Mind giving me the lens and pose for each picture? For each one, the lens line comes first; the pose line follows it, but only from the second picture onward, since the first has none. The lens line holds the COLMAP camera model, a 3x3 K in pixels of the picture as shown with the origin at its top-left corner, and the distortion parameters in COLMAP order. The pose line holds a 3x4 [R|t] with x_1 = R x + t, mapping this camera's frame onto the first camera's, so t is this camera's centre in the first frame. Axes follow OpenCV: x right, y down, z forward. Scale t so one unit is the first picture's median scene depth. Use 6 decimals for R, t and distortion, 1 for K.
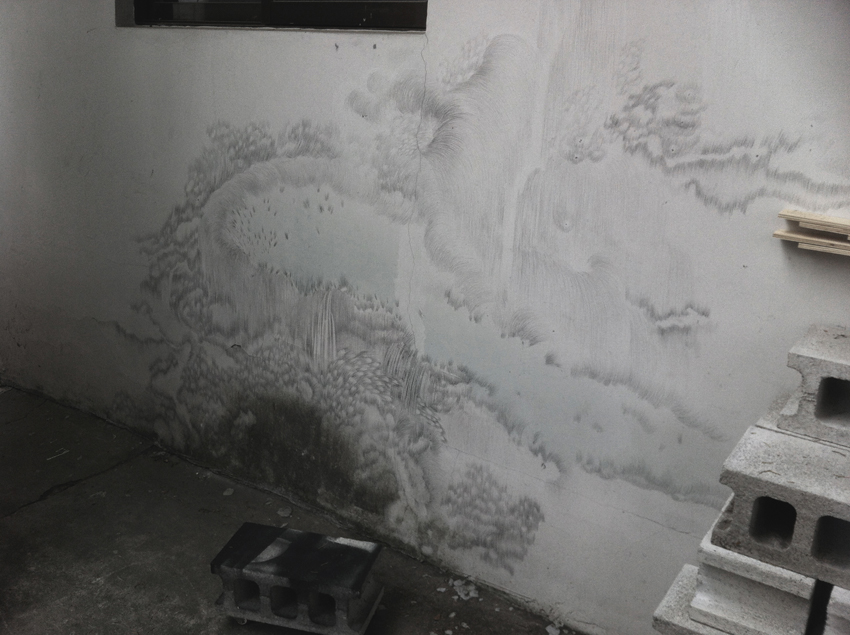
lens RADIAL K [[855.1, 0, 427.9], [0, 855.1, 313.5], [0, 0, 1]] dist [0.016417, 0.000000]
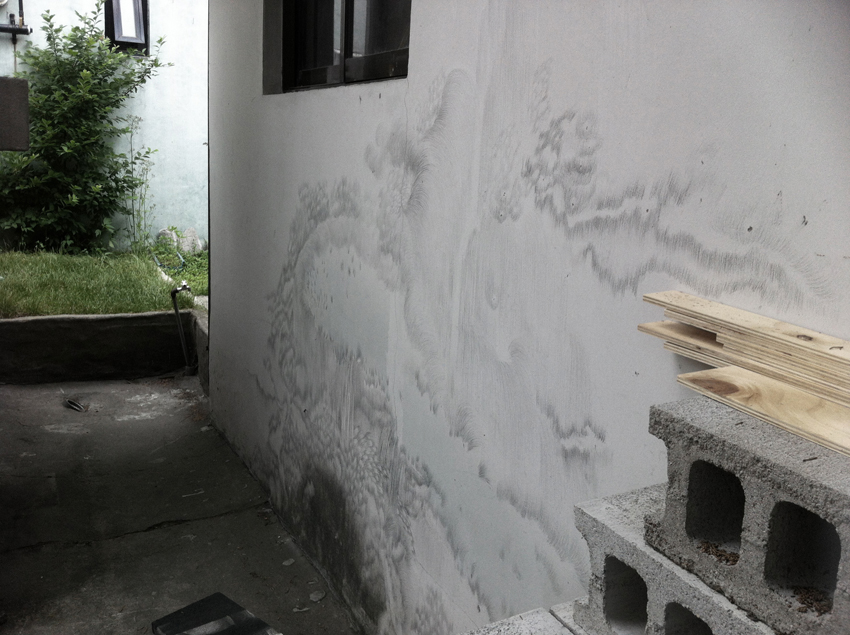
lens RADIAL K [[855.1, 0, 425.2], [0, 855.1, 315.4], [0, 0, 1]] dist [0.016417, 0.000000]
pose [[0.864601, 0.083920, -0.495401, 0.415912], [-0.135862, 0.988273, -0.069702, -0.022489], [0.483742, 0.127570, 0.865863, 0.245574]]
